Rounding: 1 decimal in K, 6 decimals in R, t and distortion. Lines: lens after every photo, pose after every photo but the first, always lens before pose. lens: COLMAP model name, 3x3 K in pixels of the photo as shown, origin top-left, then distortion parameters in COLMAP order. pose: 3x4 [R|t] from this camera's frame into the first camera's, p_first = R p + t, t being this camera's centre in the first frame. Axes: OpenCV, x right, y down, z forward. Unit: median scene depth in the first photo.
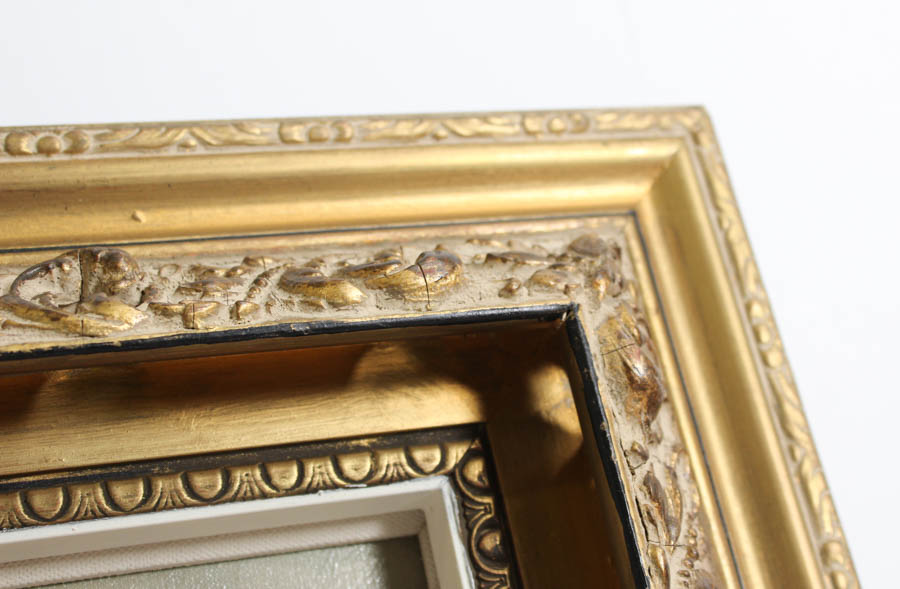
lens RADIAL K [[1506.1, 0, 450.0], [0, 1506.1, 294.5], [0, 0, 1]] dist [0.023059, 0.037681]
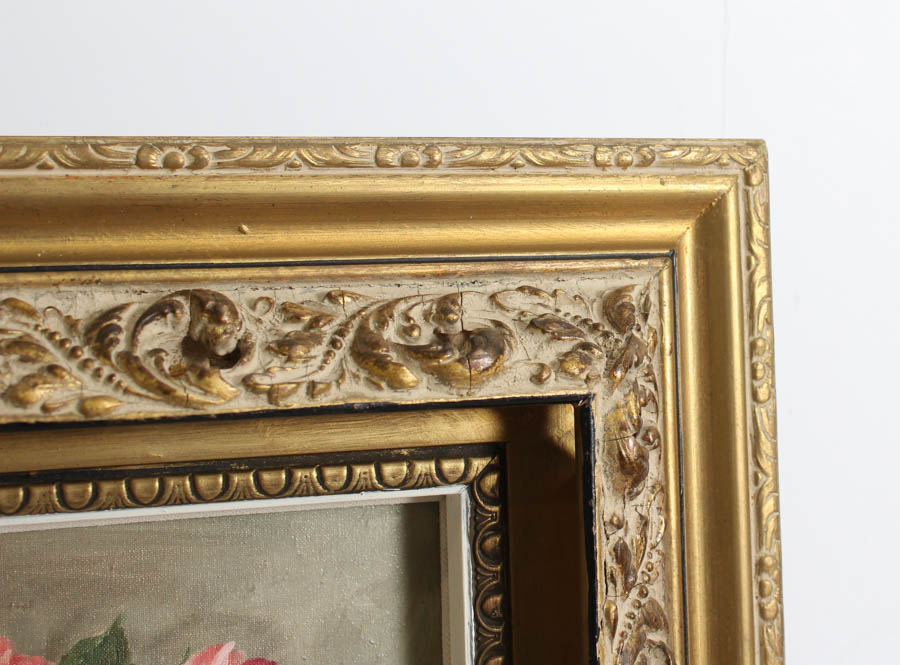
lens RADIAL K [[1606.3, 0, 549.2], [0, 1606.3, 247.8], [0, 0, 1]] dist [-0.013944, 0.160230]
pose [[0.983314, 0.178728, 0.033920, -0.015180], [-0.179138, 0.918838, 0.351634, -0.548264], [0.031680, -0.351842, 0.935523, -0.167304]]
